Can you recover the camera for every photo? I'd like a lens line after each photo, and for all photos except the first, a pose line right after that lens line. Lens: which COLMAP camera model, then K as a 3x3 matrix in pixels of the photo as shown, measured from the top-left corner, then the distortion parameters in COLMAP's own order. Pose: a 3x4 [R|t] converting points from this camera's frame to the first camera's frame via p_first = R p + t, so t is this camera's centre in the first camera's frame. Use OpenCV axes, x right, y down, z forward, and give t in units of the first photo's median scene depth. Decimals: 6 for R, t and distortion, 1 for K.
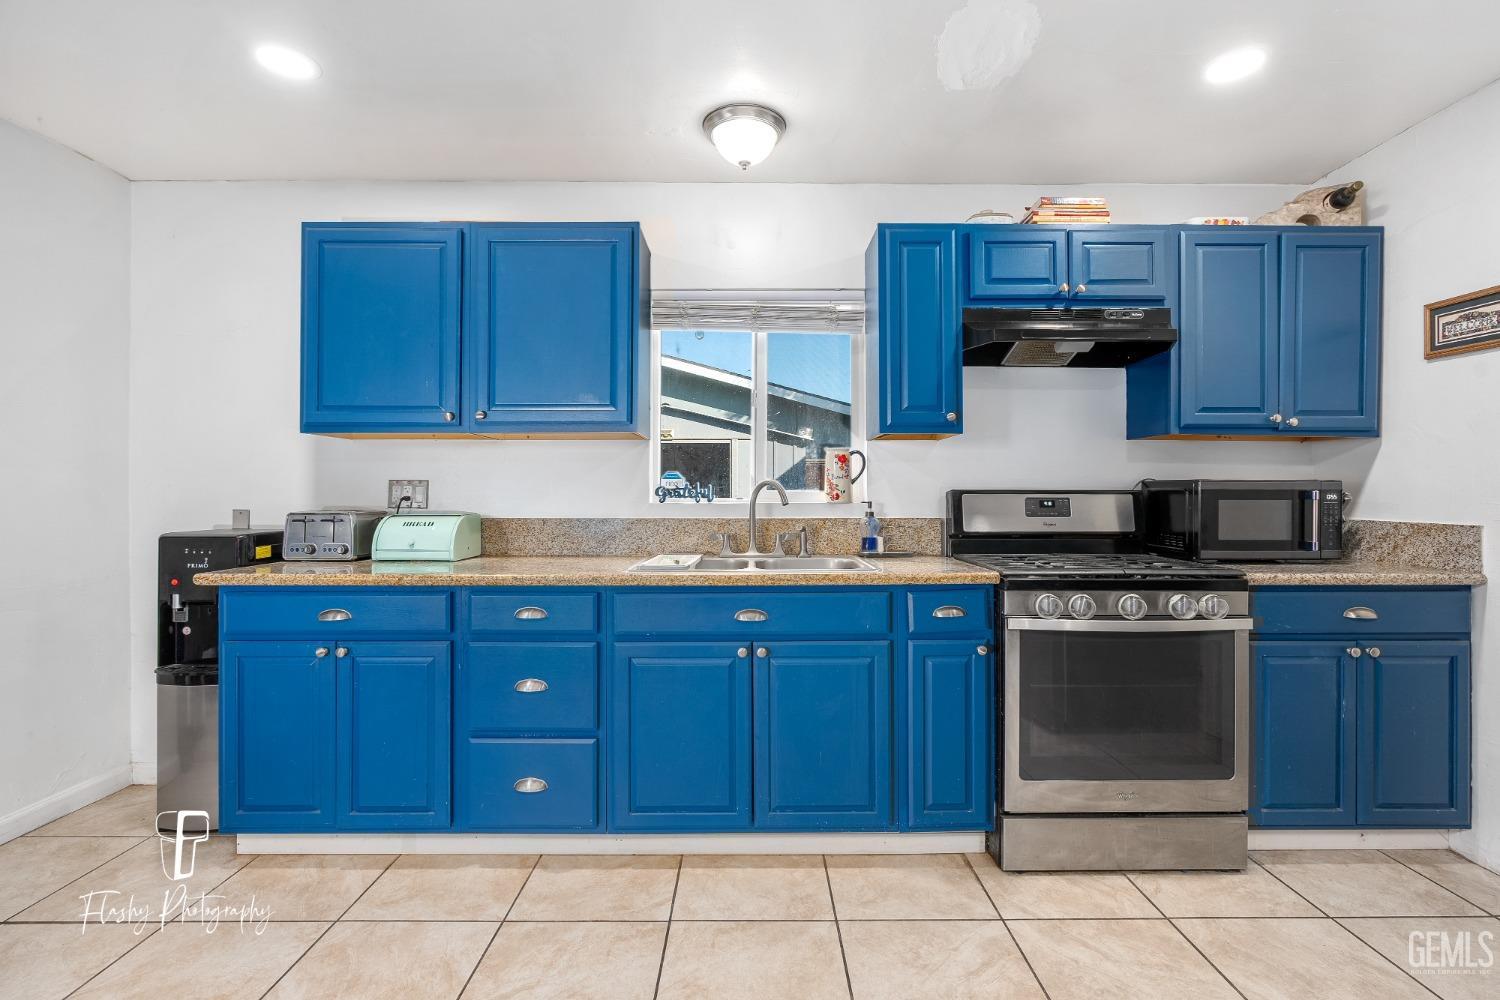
lens RADIAL K [[676.2, 0, 751.6], [0, 676.2, 492.6], [0, 0, 1]] dist [-0.007456, 0.000442]
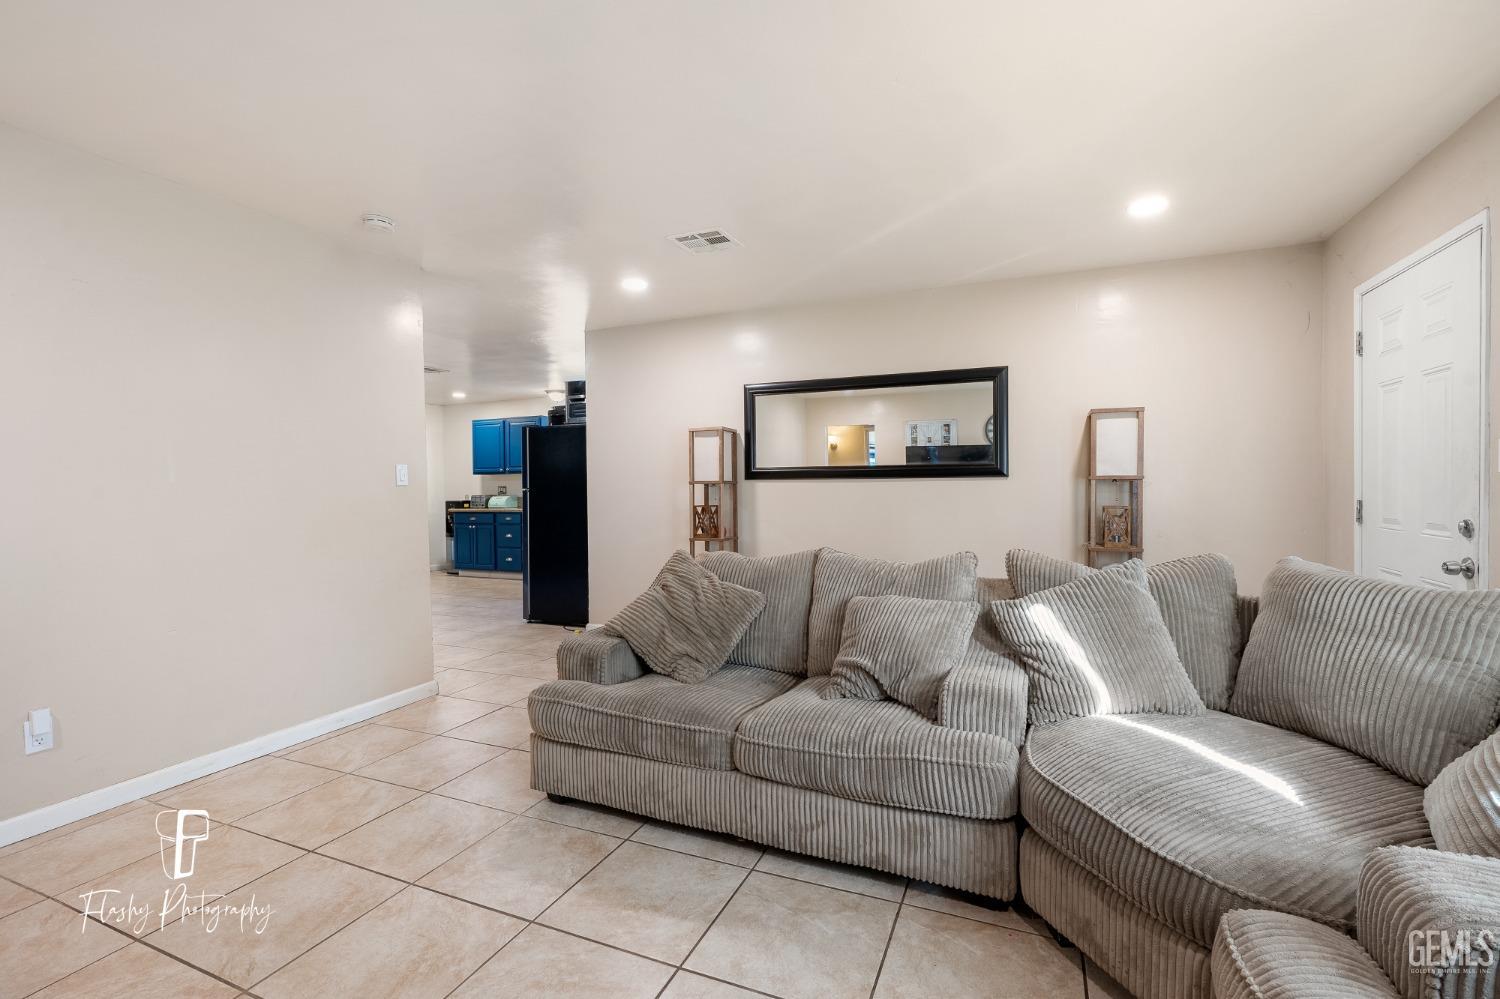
lens RADIAL K [[660.8, 0, 745.8], [0, 660.8, 501.6], [0, 0, 1]] dist [-0.012432, 0.000266]
pose [[0.916663, -0.001468, -0.399658, 2.312567], [0.011225, 0.999693, 0.022074, -0.000206], [0.399503, -0.024720, 0.916399, -1.877104]]
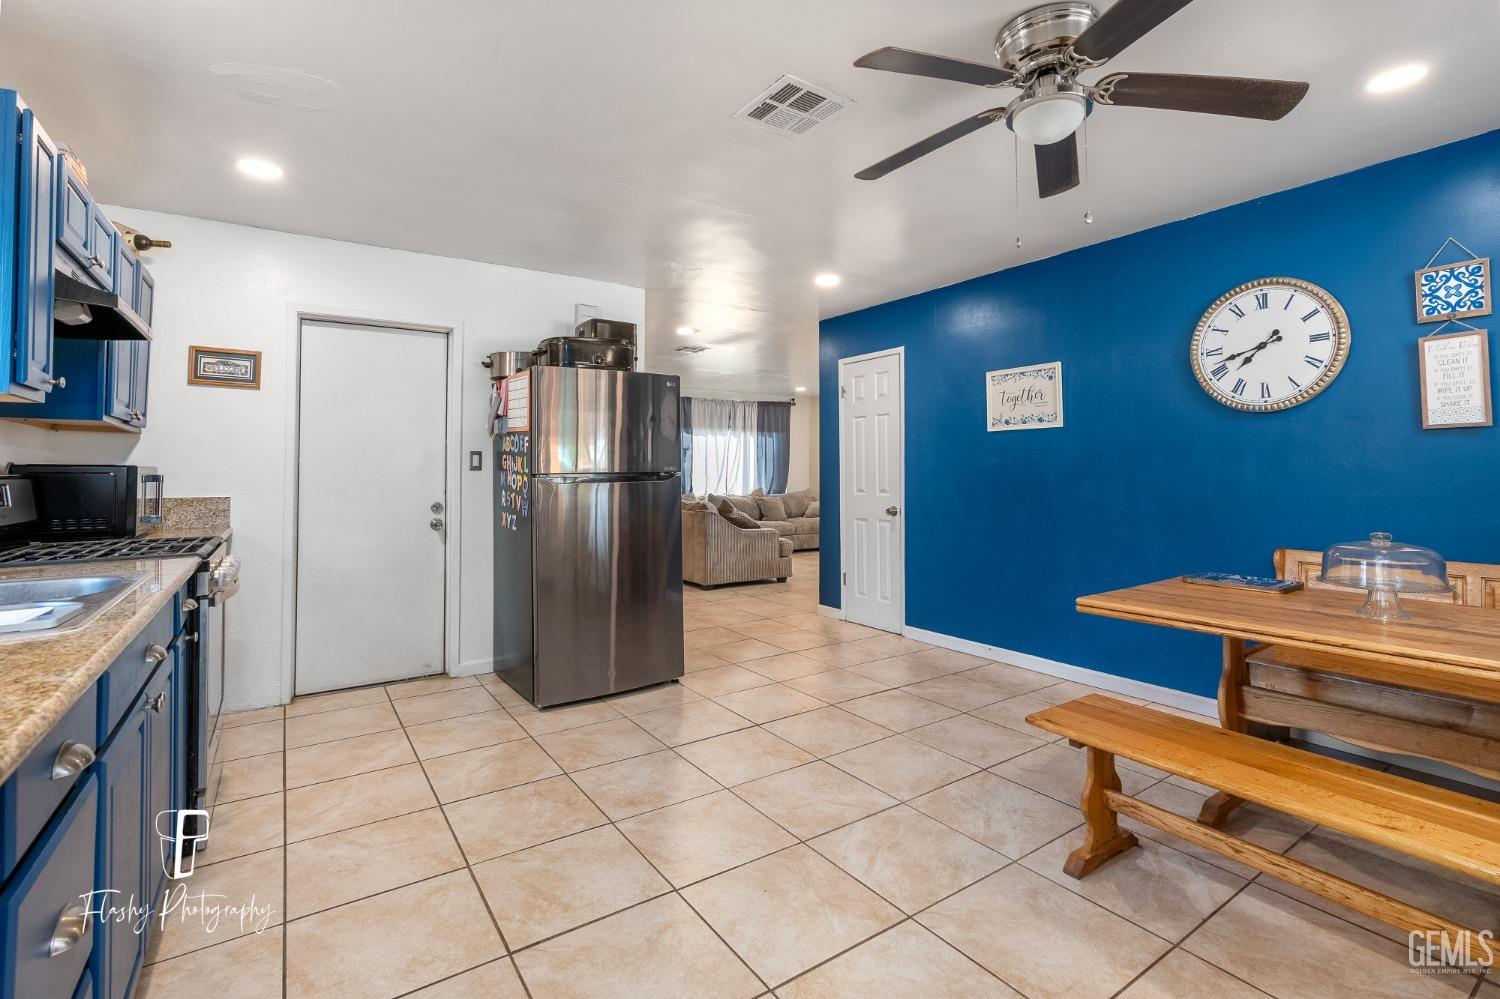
lens RADIAL K [[690.3, 0, 751.7], [0, 690.3, 454.3], [0, 0, 1]] dist [-0.002102, -0.000026]
pose [[-0.562686, 0.024911, 0.826295, -0.825031], [0.005173, 0.999632, -0.026614, -0.000973], [-0.826654, -0.010701, -0.562608, 0.776911]]
